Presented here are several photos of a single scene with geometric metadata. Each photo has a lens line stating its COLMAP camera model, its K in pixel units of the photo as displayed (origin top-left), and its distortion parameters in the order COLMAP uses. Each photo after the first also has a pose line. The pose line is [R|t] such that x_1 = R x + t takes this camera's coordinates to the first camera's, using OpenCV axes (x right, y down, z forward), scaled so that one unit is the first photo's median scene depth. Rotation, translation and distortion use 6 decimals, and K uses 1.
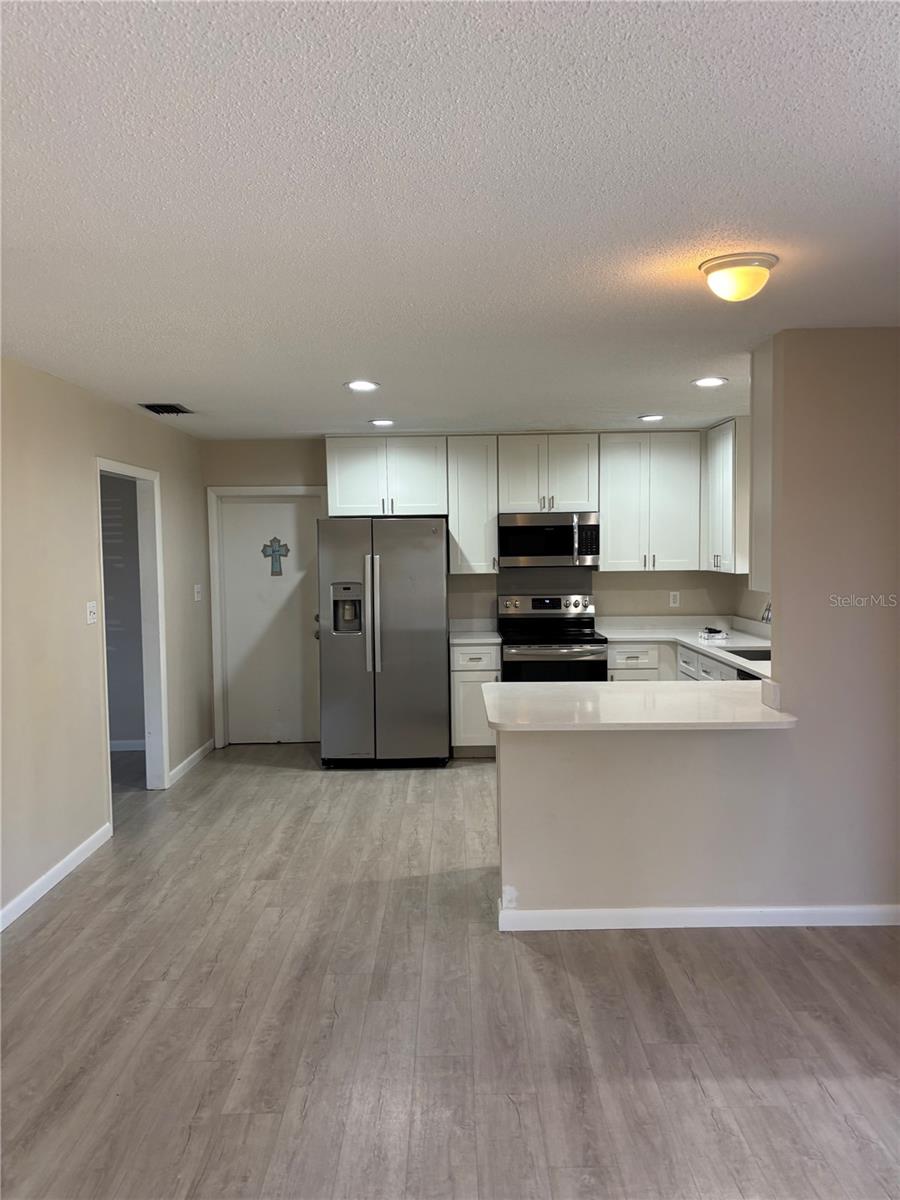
lens RADIAL K [[907.2, 0, 453.8], [0, 907.2, 598.2], [0, 0, 1]] dist [0.054060, -0.056338]
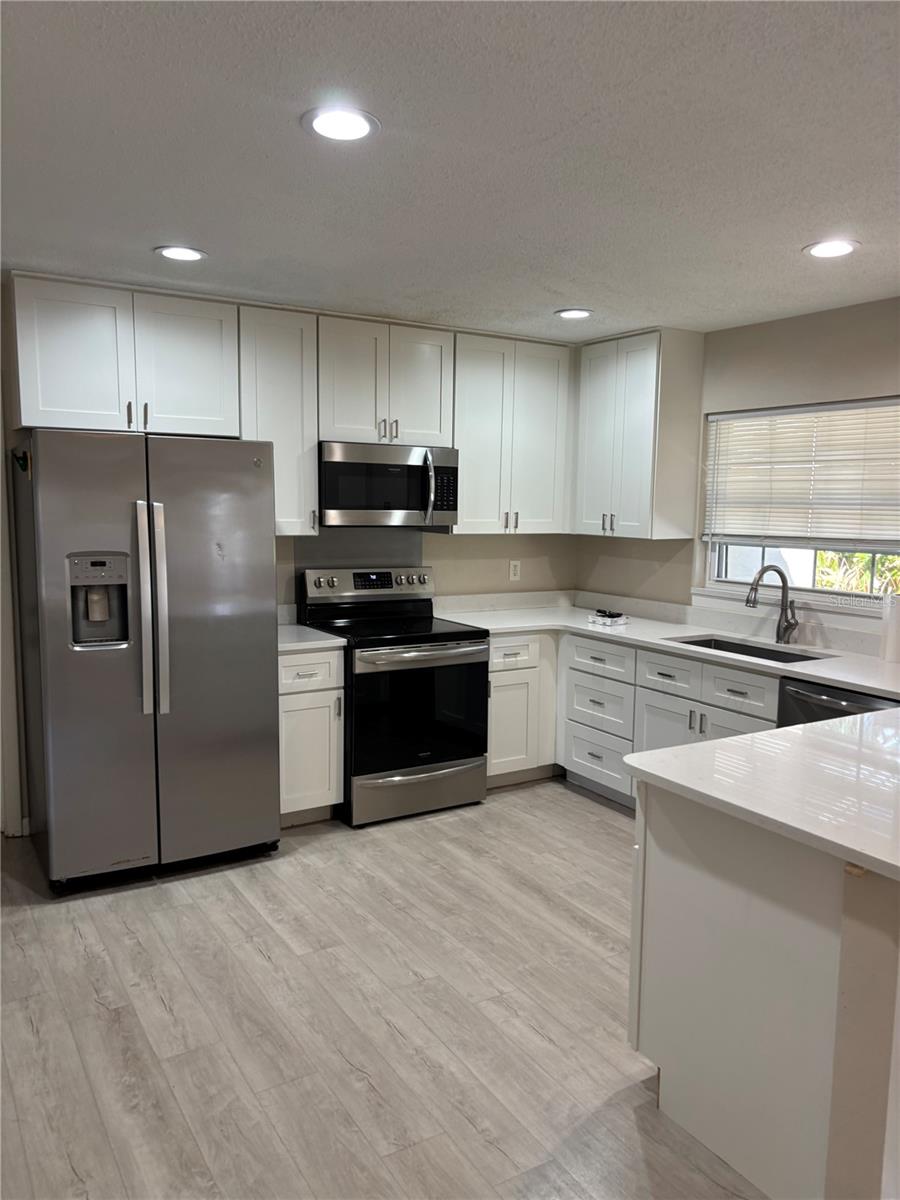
lens RADIAL K [[907.2, 0, 457.0], [0, 907.2, 610.5], [0, 0, 1]] dist [0.054060, -0.056338]
pose [[0.849342, -0.038522, 0.526436, -0.218188], [0.003775, 0.997751, 0.066921, -0.018030], [-0.527830, -0.054852, 0.847577, 0.417236]]
